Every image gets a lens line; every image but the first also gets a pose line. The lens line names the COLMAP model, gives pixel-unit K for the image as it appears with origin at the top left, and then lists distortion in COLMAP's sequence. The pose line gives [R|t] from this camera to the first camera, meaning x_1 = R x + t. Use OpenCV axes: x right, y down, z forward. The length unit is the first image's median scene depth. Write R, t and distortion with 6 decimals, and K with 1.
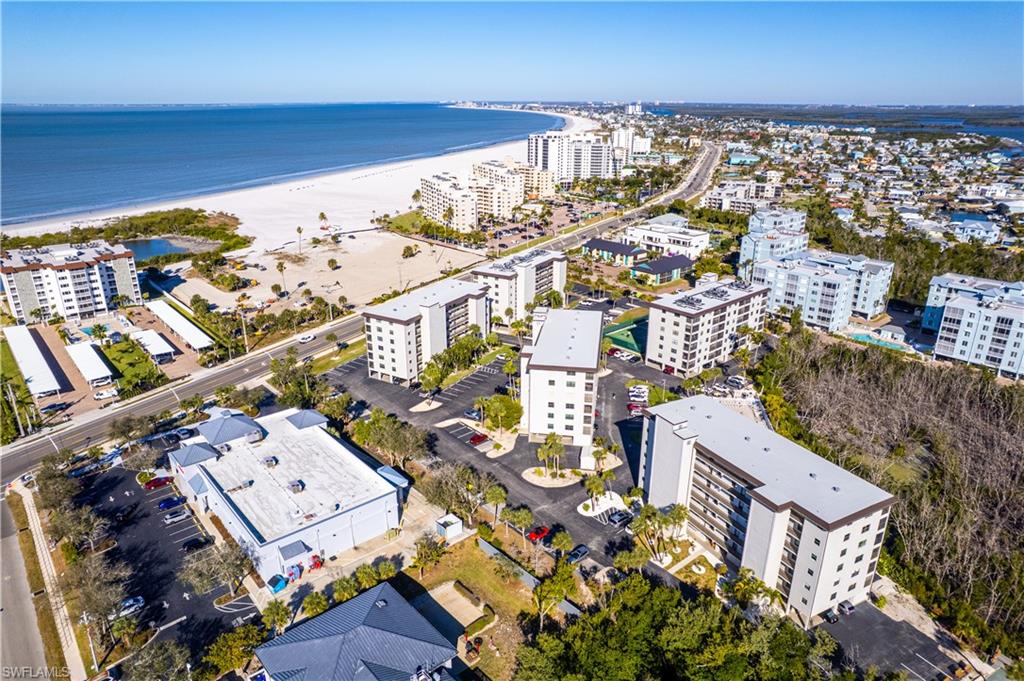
lens RADIAL K [[693.1, 0, 504.5], [0, 693.1, 341.2], [0, 0, 1]] dist [-0.073576, 0.071923]
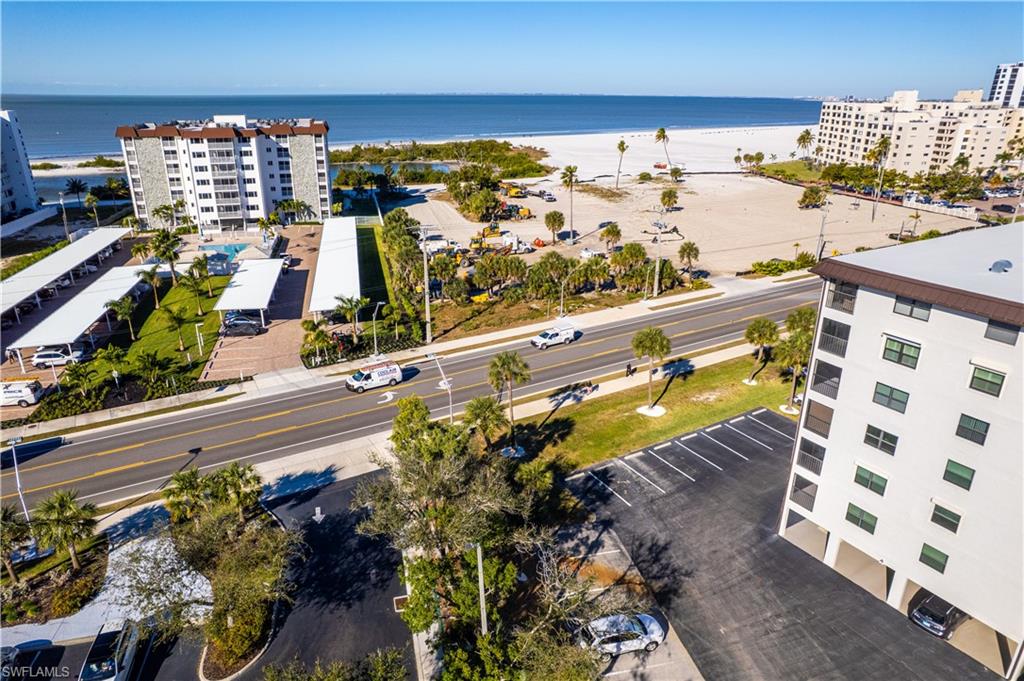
lens RADIAL K [[695.1, 0, 512.0], [0, 695.1, 340.5], [0, 0, 1]] dist [-0.067614, 0.039885]
pose [[0.896239, 0.168708, -0.410236, -0.150276], [-0.165466, 0.985247, 0.043687, -0.007802], [0.411554, 0.028726, 0.910933, 0.579295]]
